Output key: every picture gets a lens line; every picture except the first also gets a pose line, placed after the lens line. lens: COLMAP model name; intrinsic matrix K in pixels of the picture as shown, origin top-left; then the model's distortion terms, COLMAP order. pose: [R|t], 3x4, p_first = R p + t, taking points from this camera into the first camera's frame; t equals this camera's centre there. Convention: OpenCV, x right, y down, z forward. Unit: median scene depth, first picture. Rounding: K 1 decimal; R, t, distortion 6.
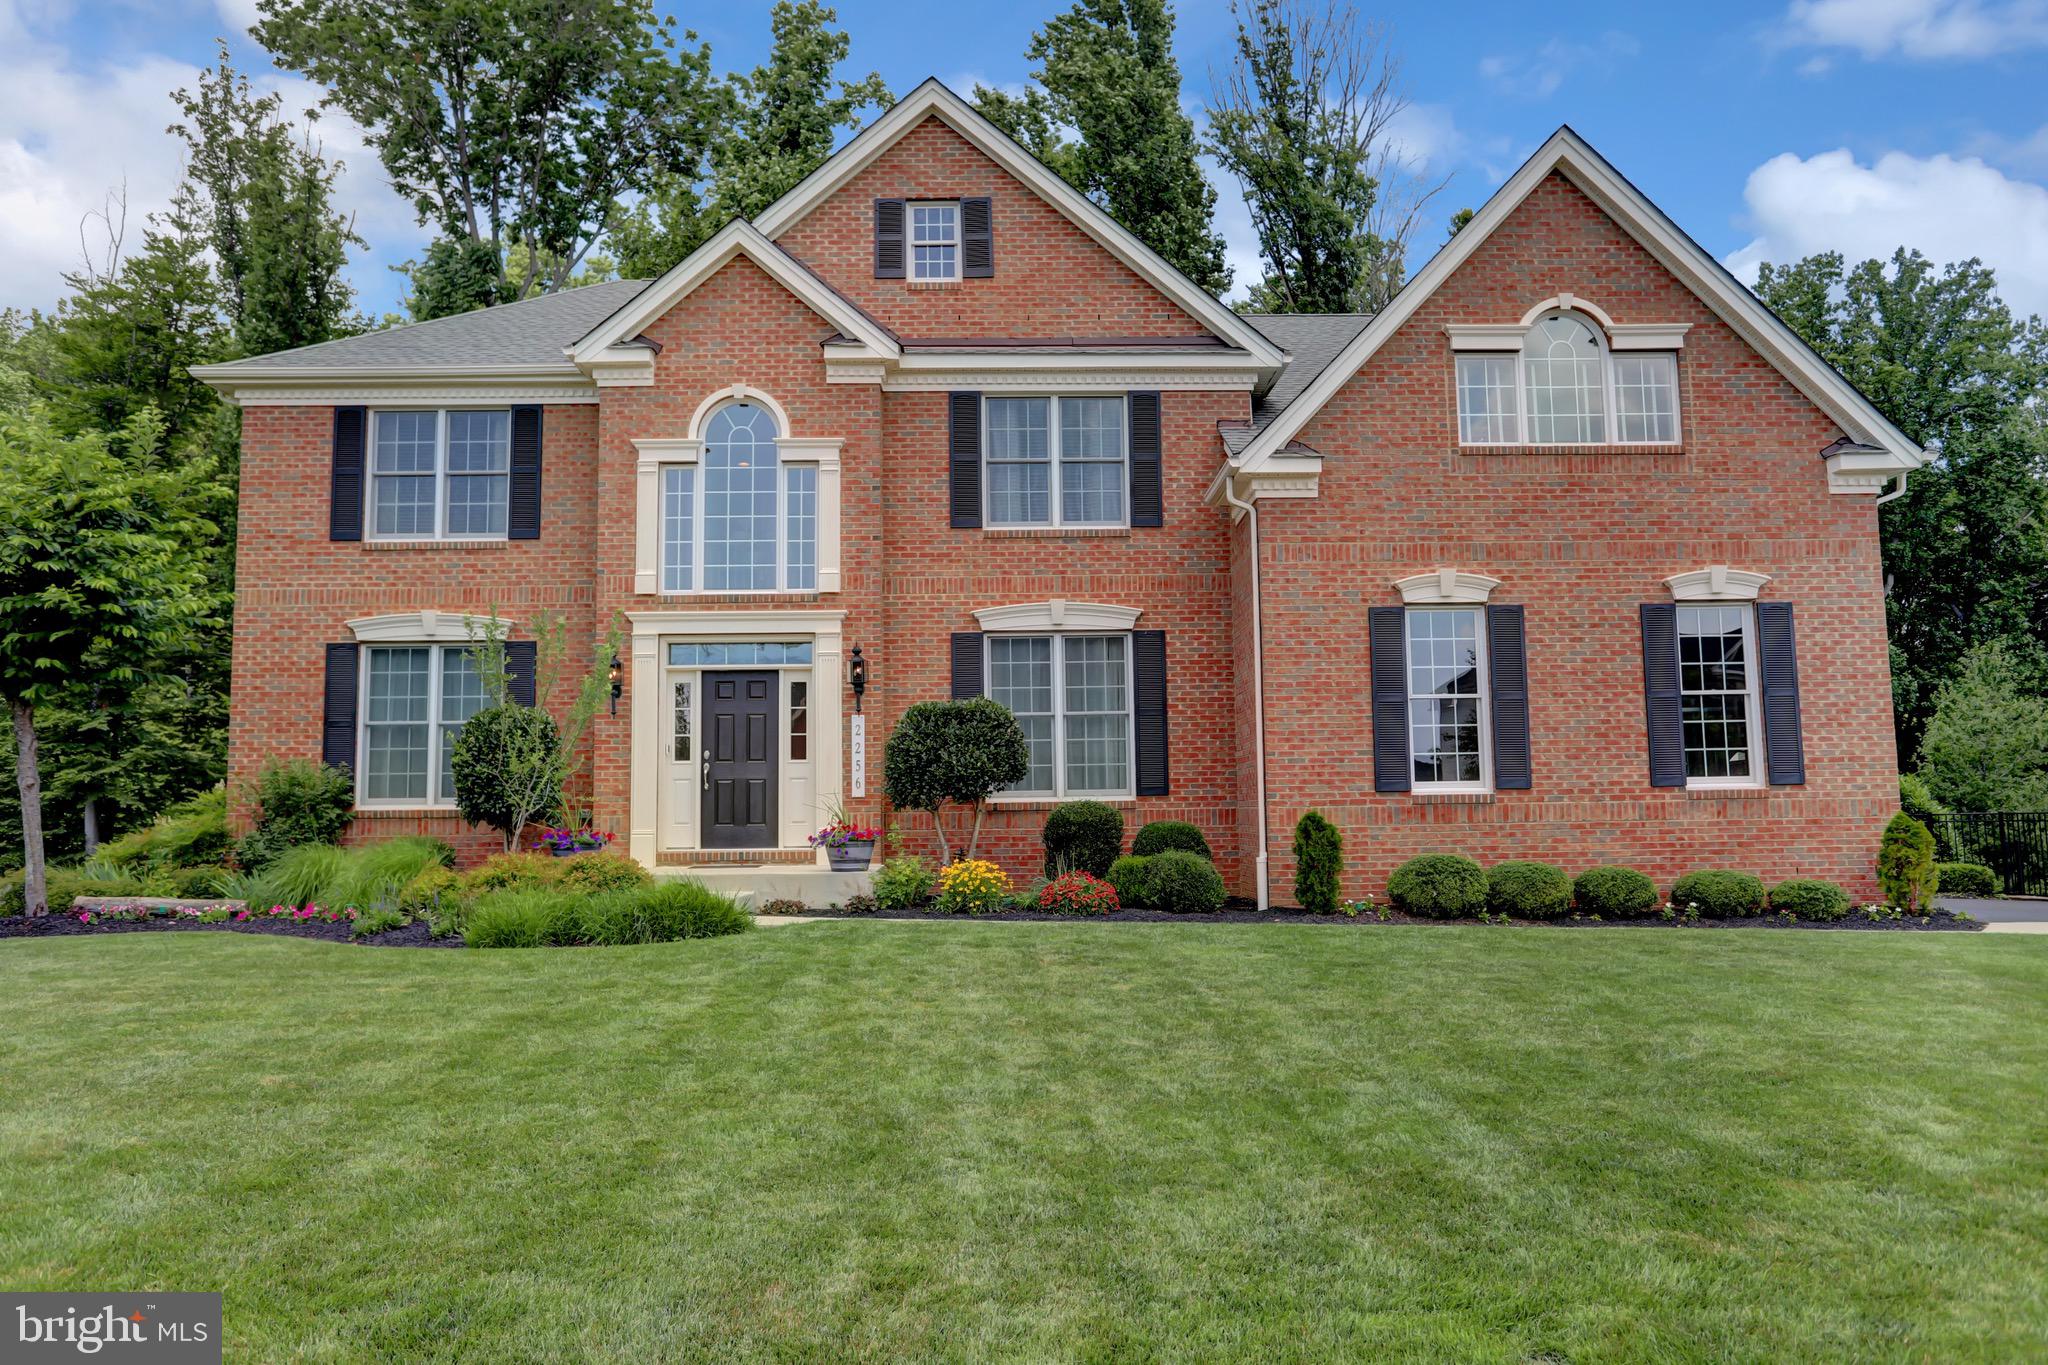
lens RADIAL K [[1526.4, 0, 1026.4], [0, 1526.4, 687.8], [0, 0, 1]] dist [-0.040972, 0.000387]
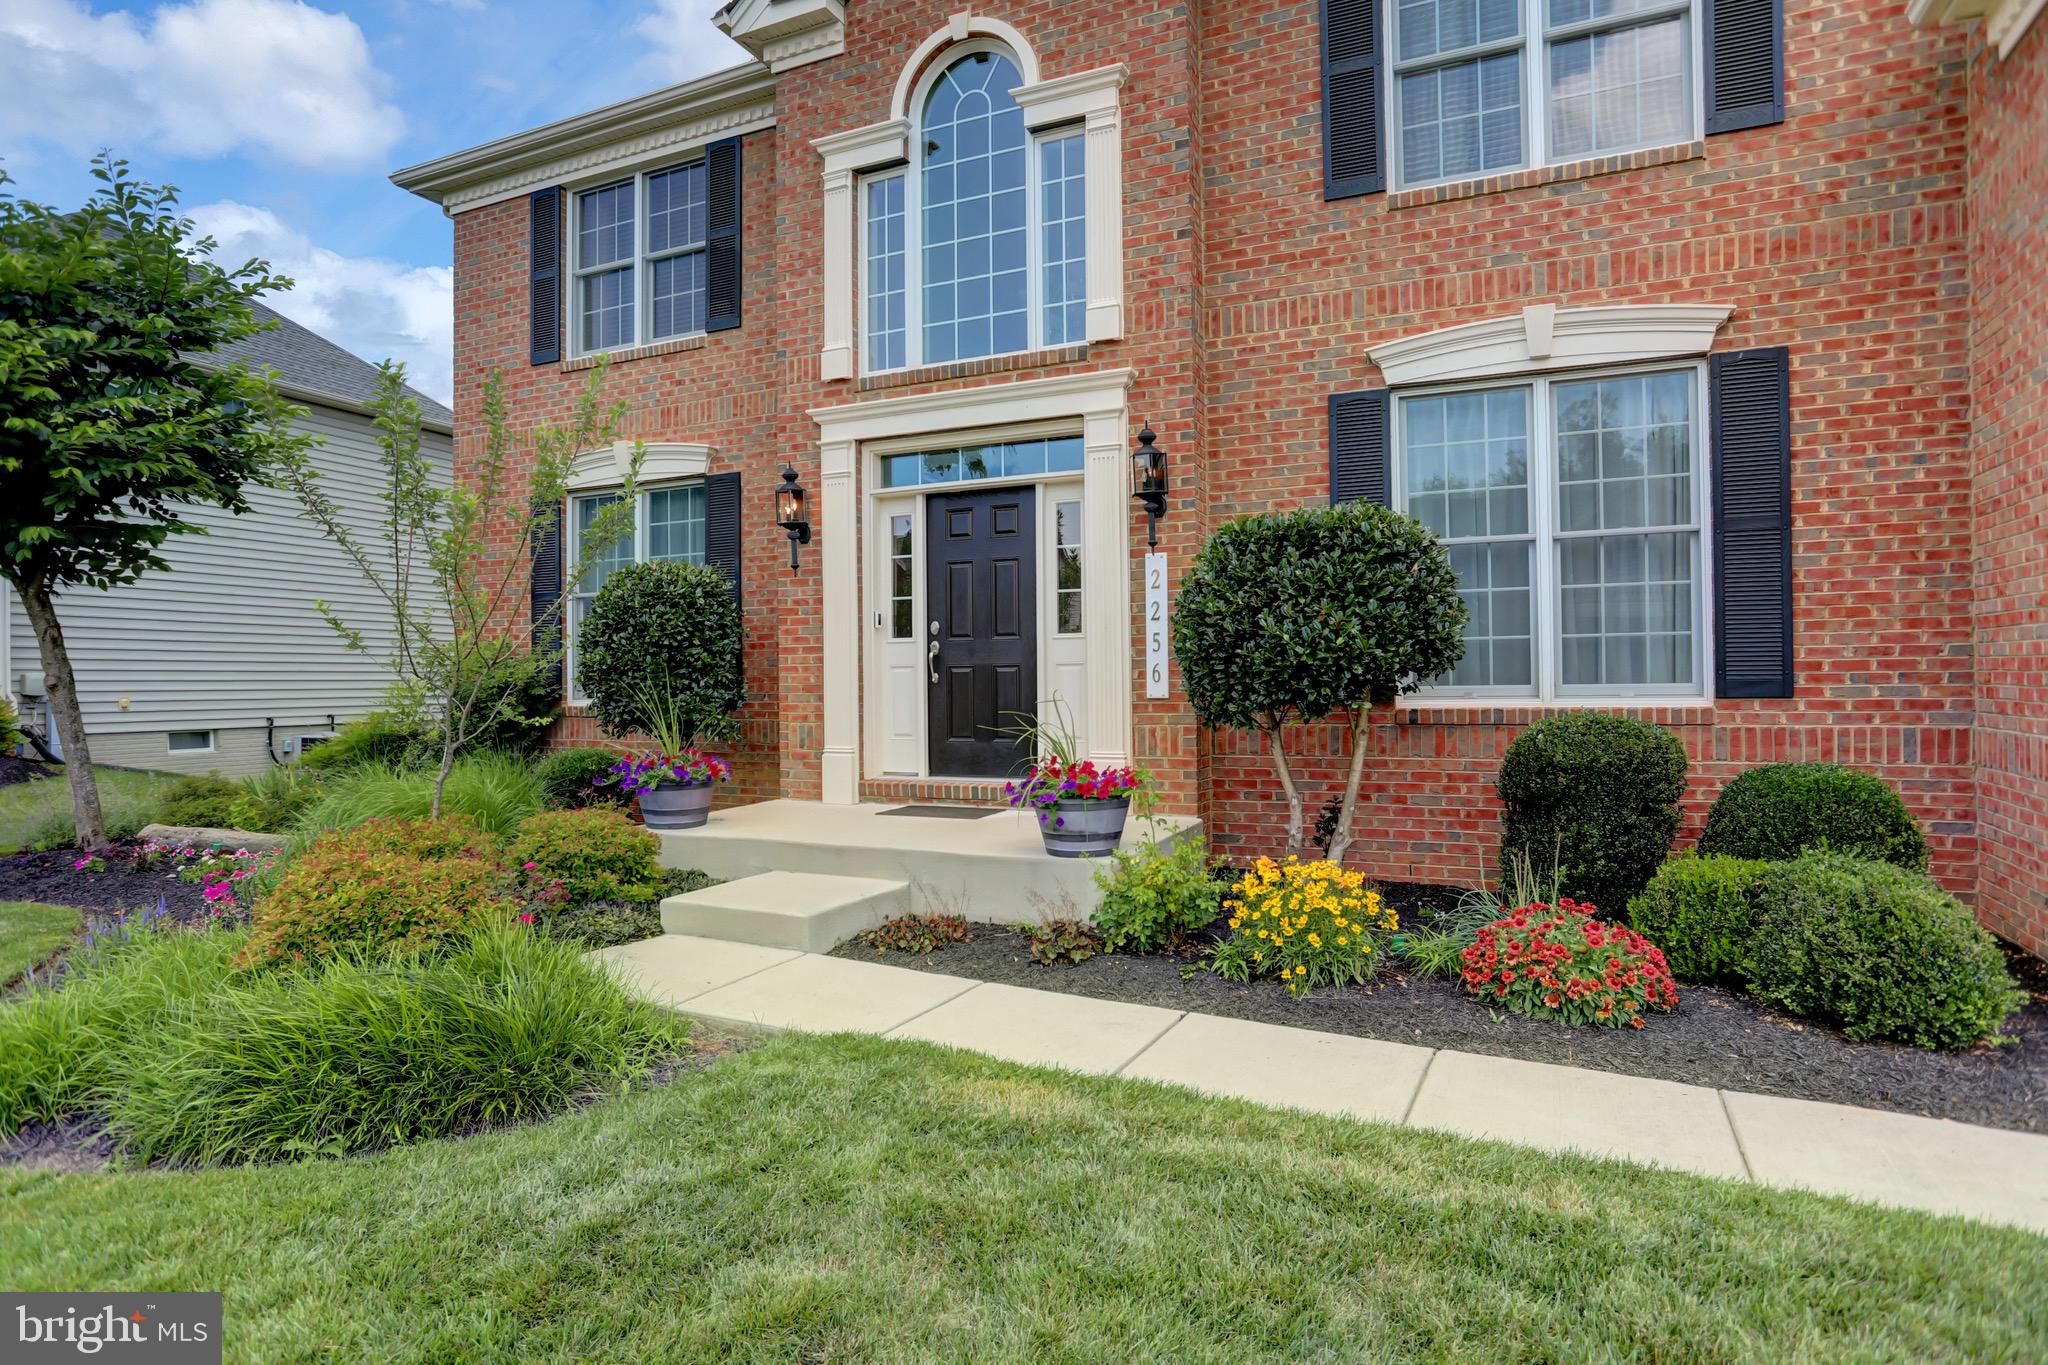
lens RADIAL K [[1143.0, 0, 1020.5], [0, 1143.0, 683.7], [0, 0, 1]] dist [-0.045958, 0.010685]
pose [[0.897468, 0.005134, -0.441049, 0.031497], [0.038783, 0.995141, 0.090501, 0.025473], [0.439370, -0.098327, 0.892908, 0.585761]]
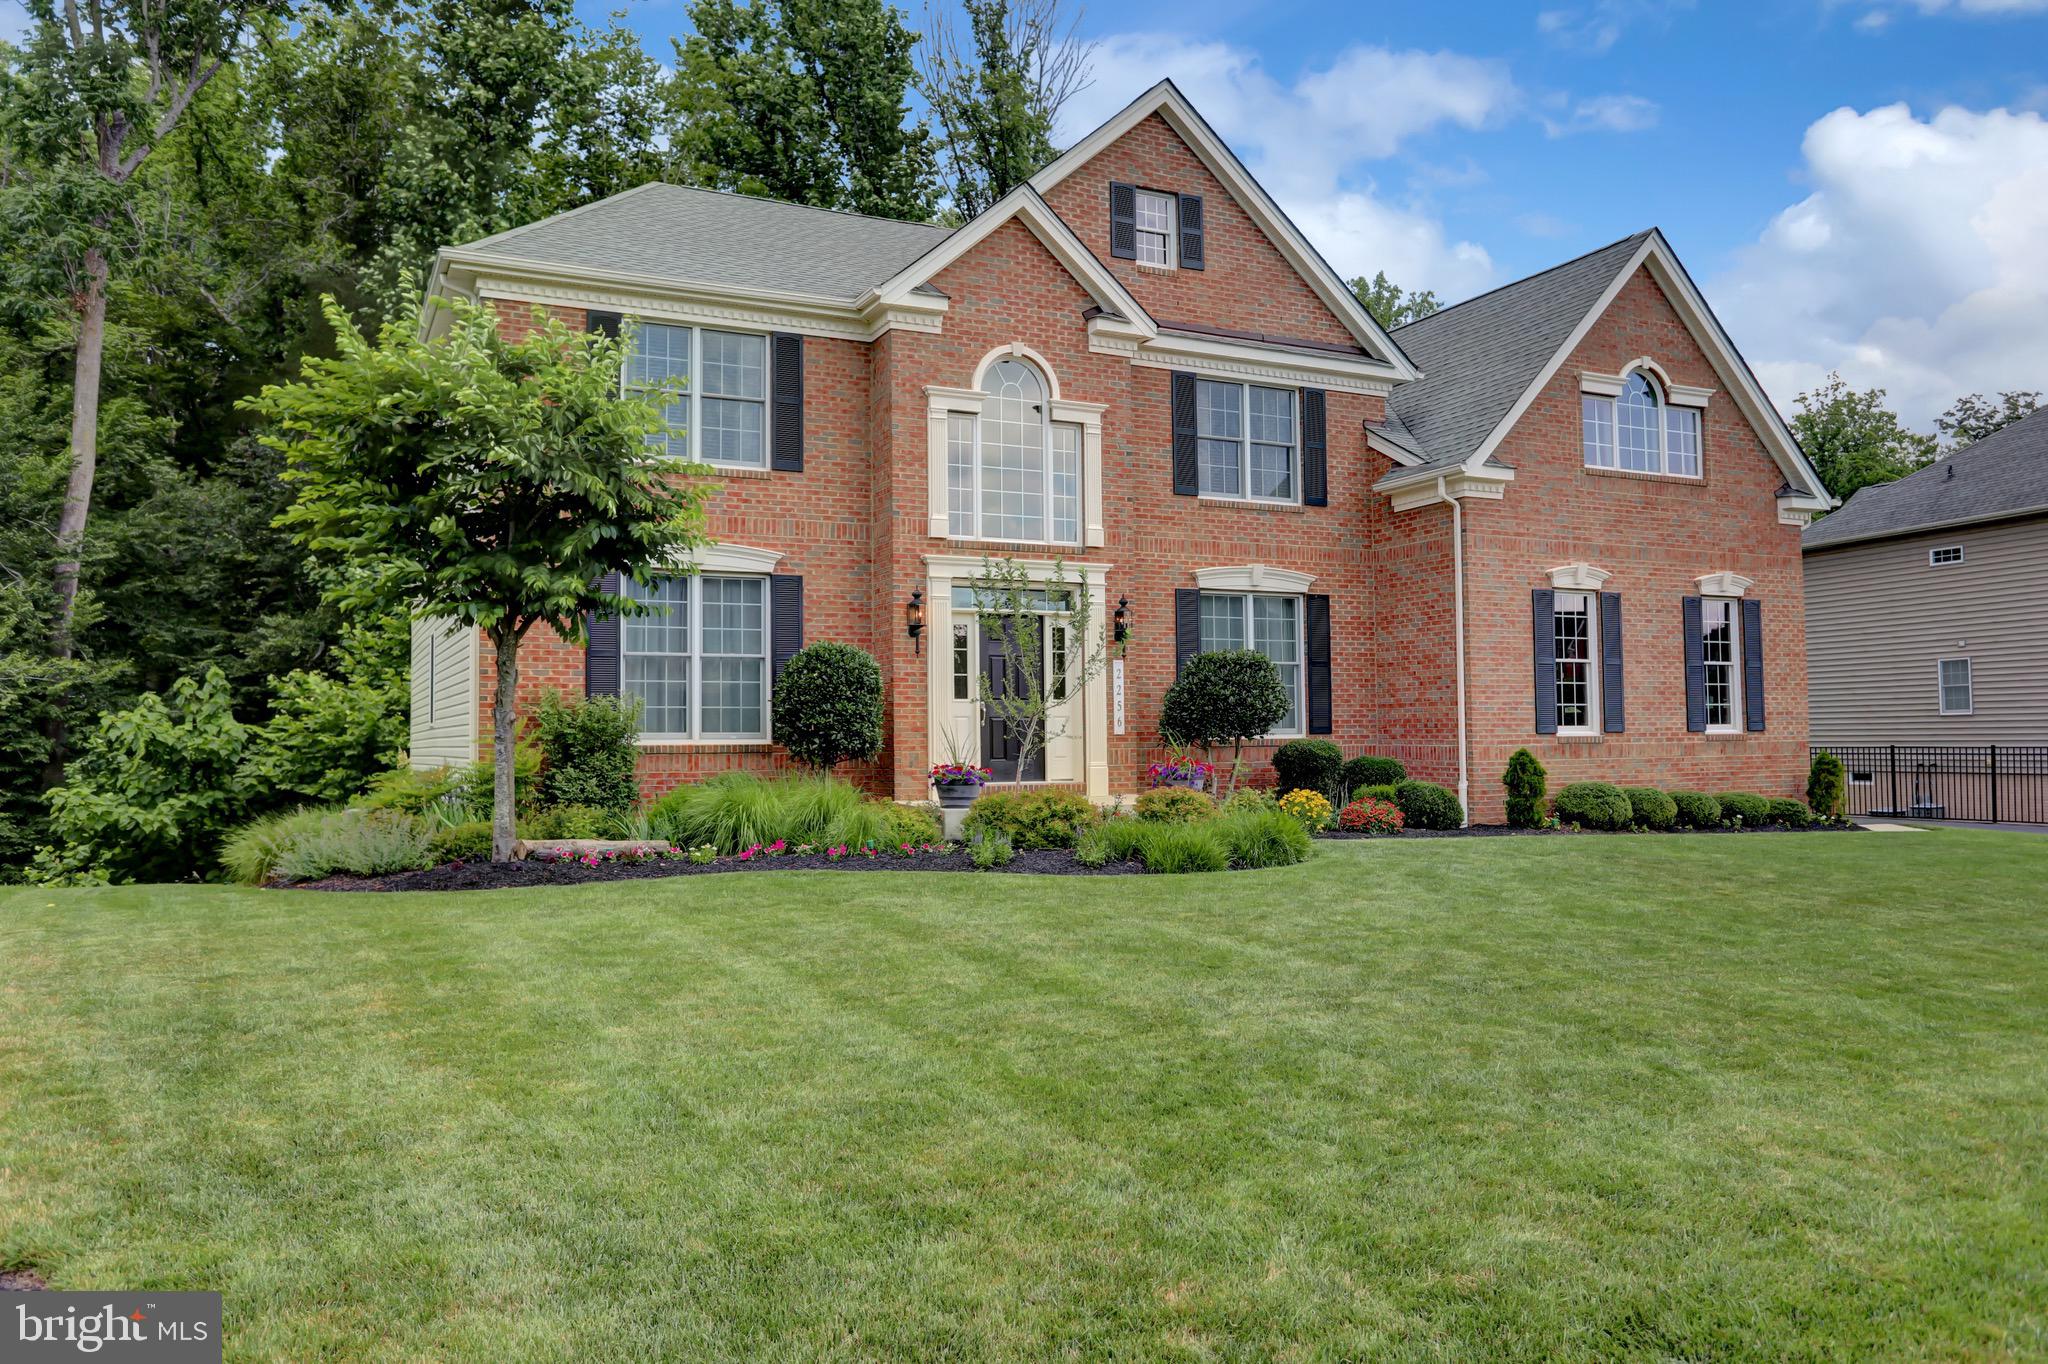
lens RADIAL K [[1526.4, 0, 1060.1], [0, 1526.4, 728.8], [0, 0, 1]] dist [-0.040972, 0.000387]
pose [[0.896280, 0.009087, 0.443397, -0.627574], [-0.037743, 0.997726, 0.055847, 0.007179], [-0.441881, -0.066790, 0.894584, 0.027441]]
